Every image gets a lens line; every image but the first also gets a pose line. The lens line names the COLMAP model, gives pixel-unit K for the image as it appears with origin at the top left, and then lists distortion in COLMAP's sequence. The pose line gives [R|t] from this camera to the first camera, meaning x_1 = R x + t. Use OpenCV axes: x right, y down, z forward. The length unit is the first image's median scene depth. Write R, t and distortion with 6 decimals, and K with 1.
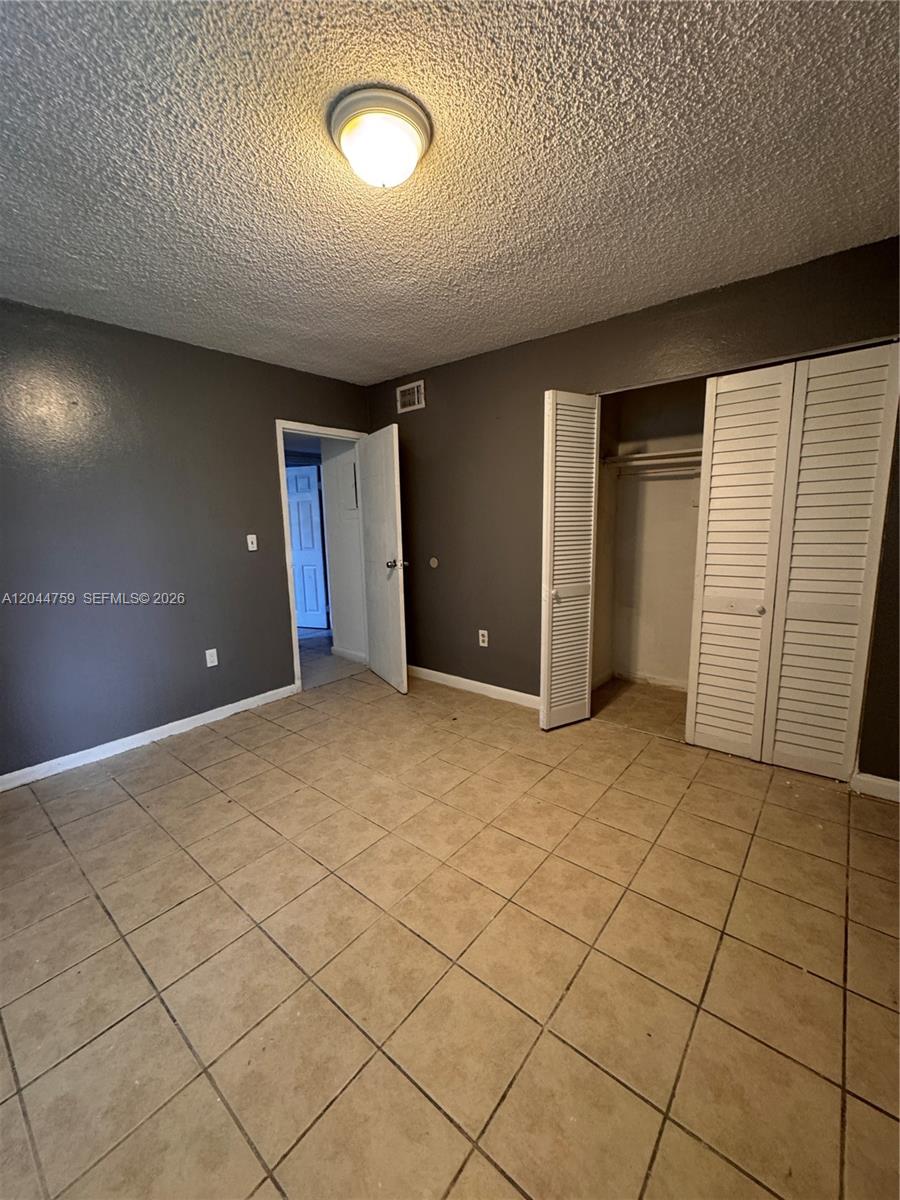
lens RADIAL K [[477.3, 0, 448.8], [0, 477.3, 598.4], [0, 0, 1]] dist [-0.003971, 0.000895]
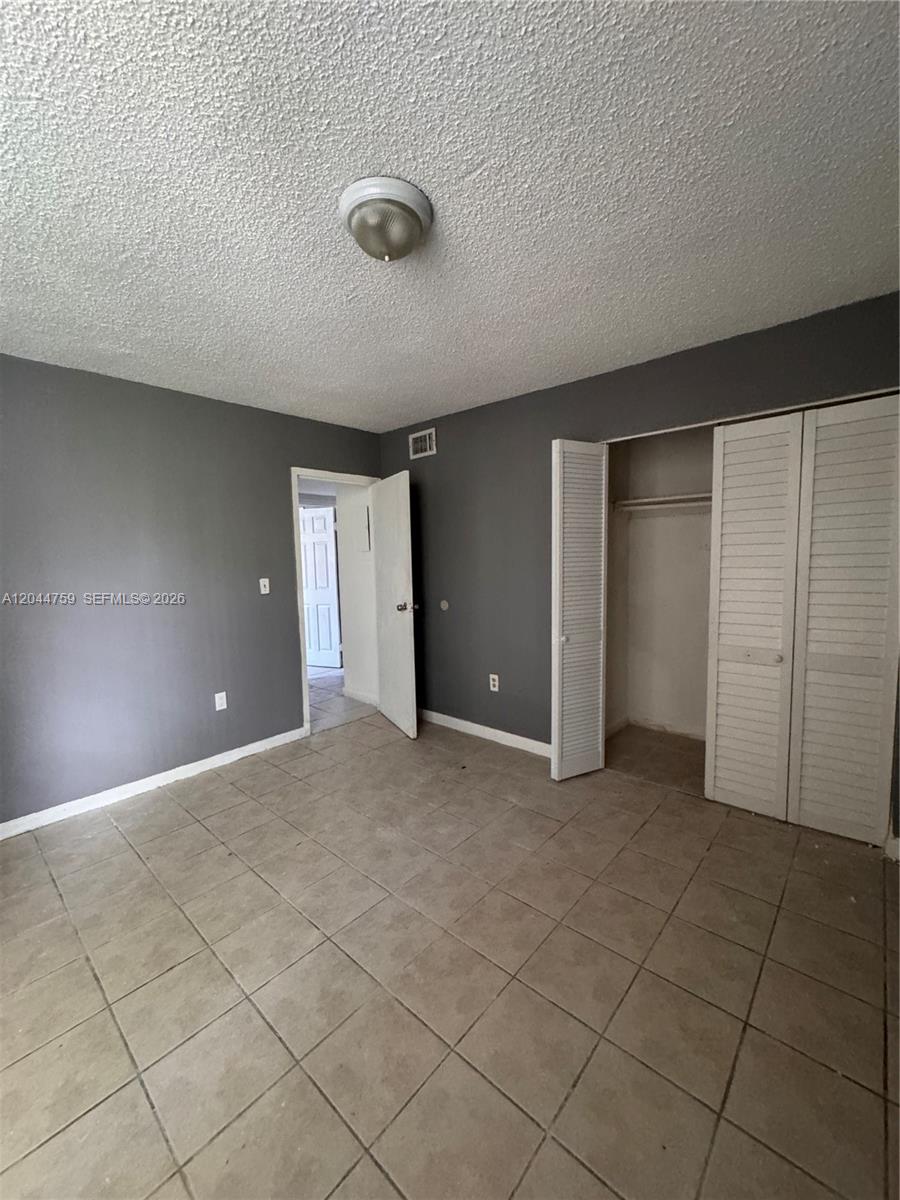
lens RADIAL K [[477.3, 0, 448.6], [0, 477.3, 598.8], [0, 0, 1]] dist [-0.003971, 0.000895]
pose [[0.999337, 0.002270, -0.036325, 0.023716], [-0.004819, 0.997518, -0.070244, -0.031424], [0.036075, 0.070372, 0.996868, 0.006445]]
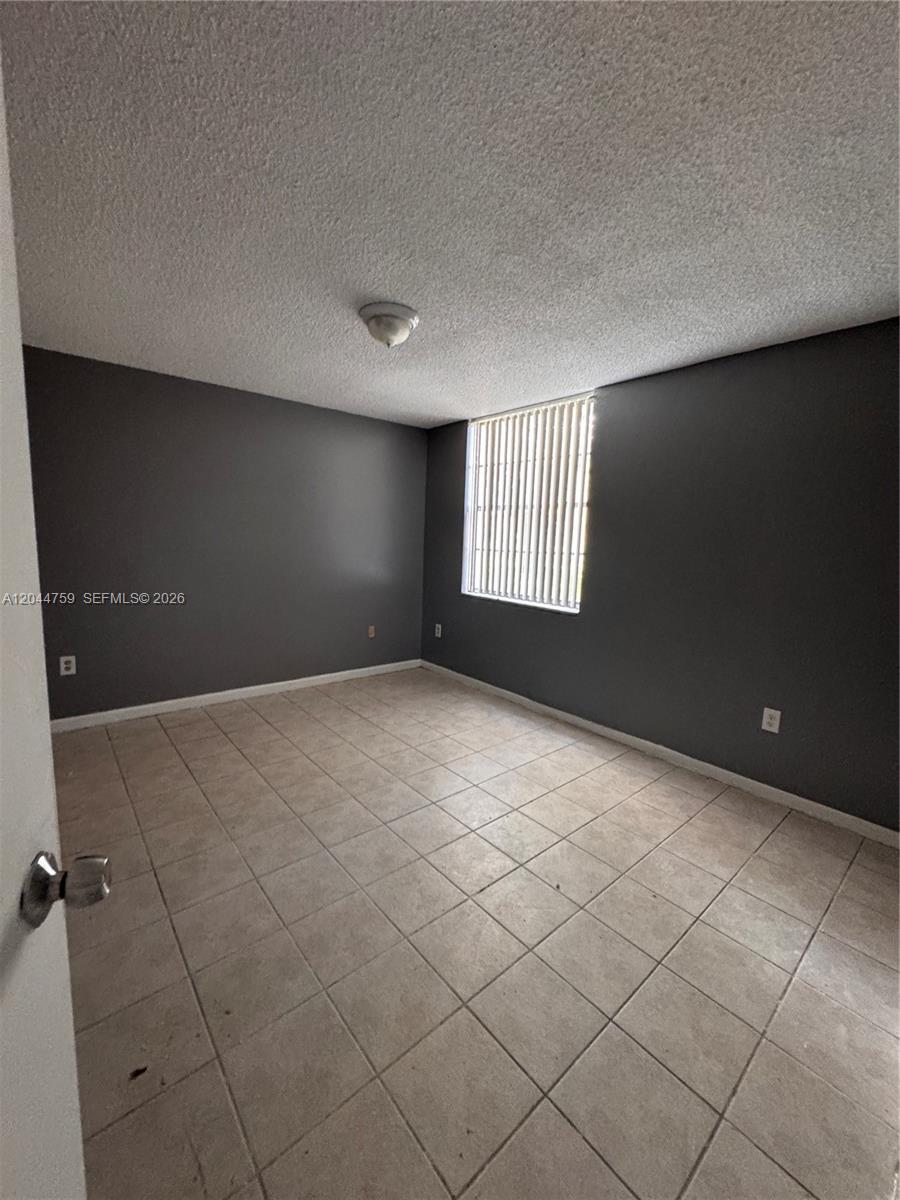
lens RADIAL K [[477.3, 0, 448.5], [0, 477.3, 600.3], [0, 0, 1]] dist [-0.003971, 0.000895]
pose [[-0.985989, -0.033399, 0.163431, -0.405437], [0.013505, 0.960550, 0.277779, -0.302071], [-0.166261, 0.276094, -0.946641, 1.751416]]
